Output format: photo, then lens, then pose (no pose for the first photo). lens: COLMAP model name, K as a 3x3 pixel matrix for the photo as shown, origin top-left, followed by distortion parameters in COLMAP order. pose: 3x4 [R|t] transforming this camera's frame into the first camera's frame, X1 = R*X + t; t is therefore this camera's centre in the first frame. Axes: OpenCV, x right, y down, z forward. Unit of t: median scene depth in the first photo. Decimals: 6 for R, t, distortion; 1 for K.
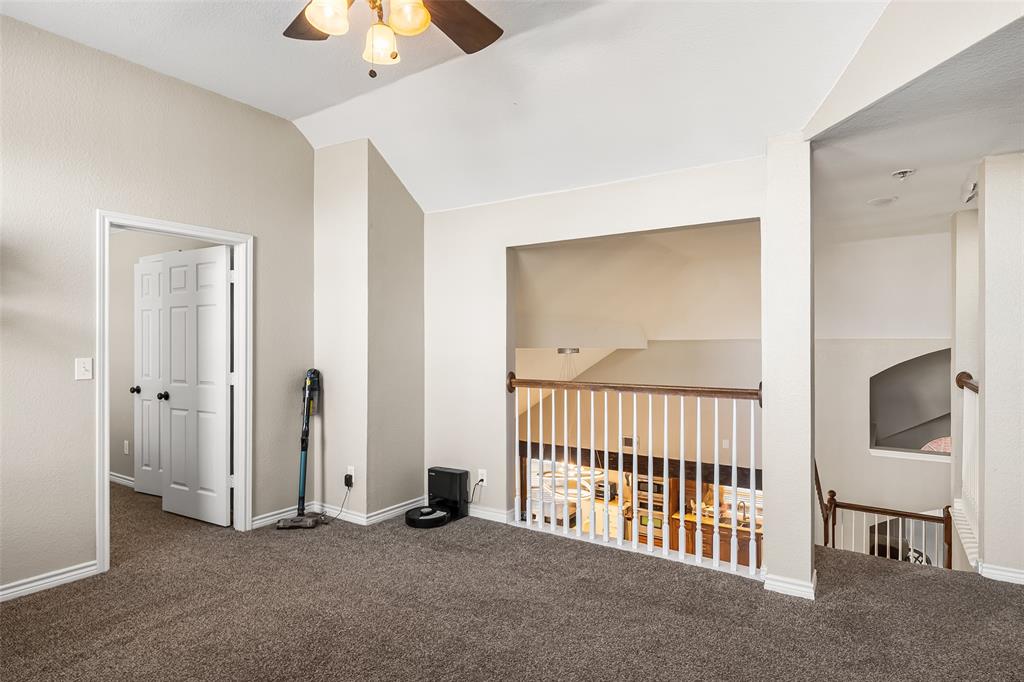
lens RADIAL K [[549.1, 0, 507.5], [0, 549.1, 346.2], [0, 0, 1]] dist [-0.002397, -0.000153]
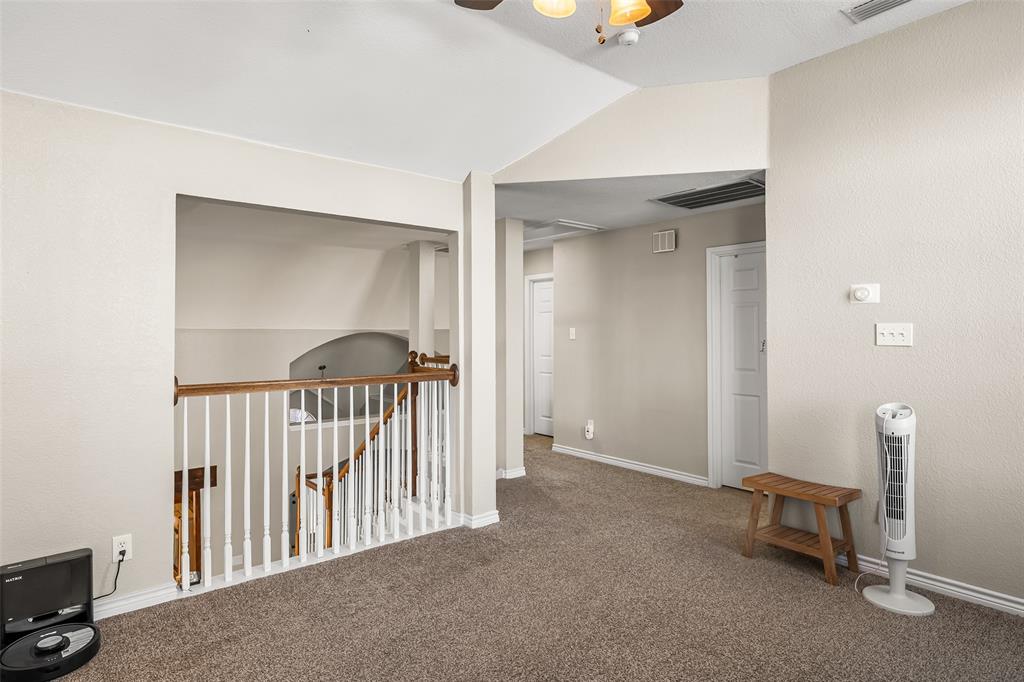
lens RADIAL K [[563.1, 0, 510.5], [0, 563.1, 325.3], [0, 0, 1]] dist [0.001968, 0.001279]
pose [[0.298846, 0.012758, 0.954216, -0.546753], [0.008818, 0.999831, -0.016130, -0.000742], [-0.954261, 0.013235, 0.298683, 0.394099]]
